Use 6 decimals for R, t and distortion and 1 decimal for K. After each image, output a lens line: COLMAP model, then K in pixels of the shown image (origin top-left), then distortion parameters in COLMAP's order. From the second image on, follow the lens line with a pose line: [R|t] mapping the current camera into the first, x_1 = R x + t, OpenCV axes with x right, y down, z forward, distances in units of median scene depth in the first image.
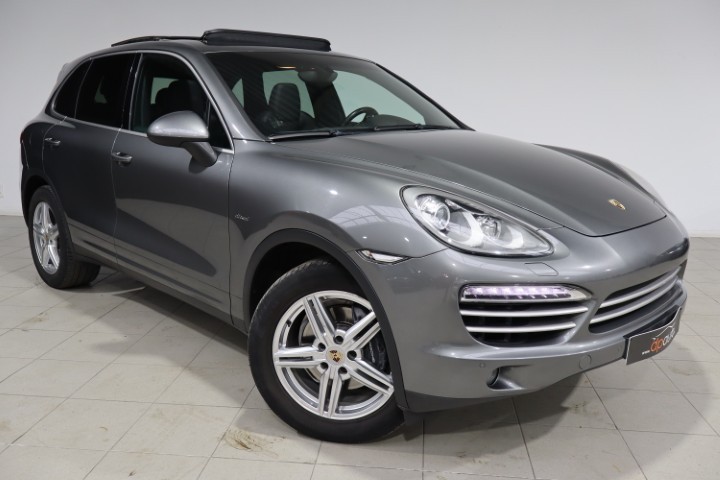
lens RADIAL K [[674.6, 0, 355.7], [0, 674.6, 239.1], [0, 0, 1]] dist [0.008160, 0.000000]
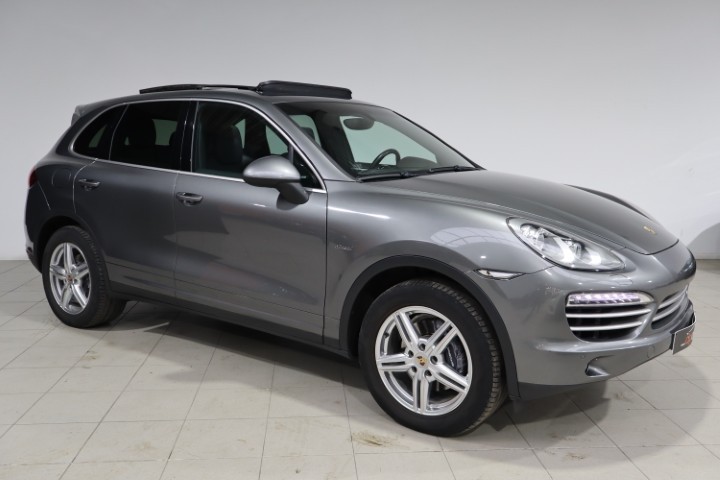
lens RADIAL K [[706.6, 0, 363.4], [0, 706.6, 237.2], [0, 0, 1]] dist [0.003491, 0.000000]
pose [[0.982809, -0.021002, 0.183426, -0.332374], [0.031749, 0.997934, -0.055855, 0.016766], [-0.181874, 0.060718, 0.981445, -0.179060]]
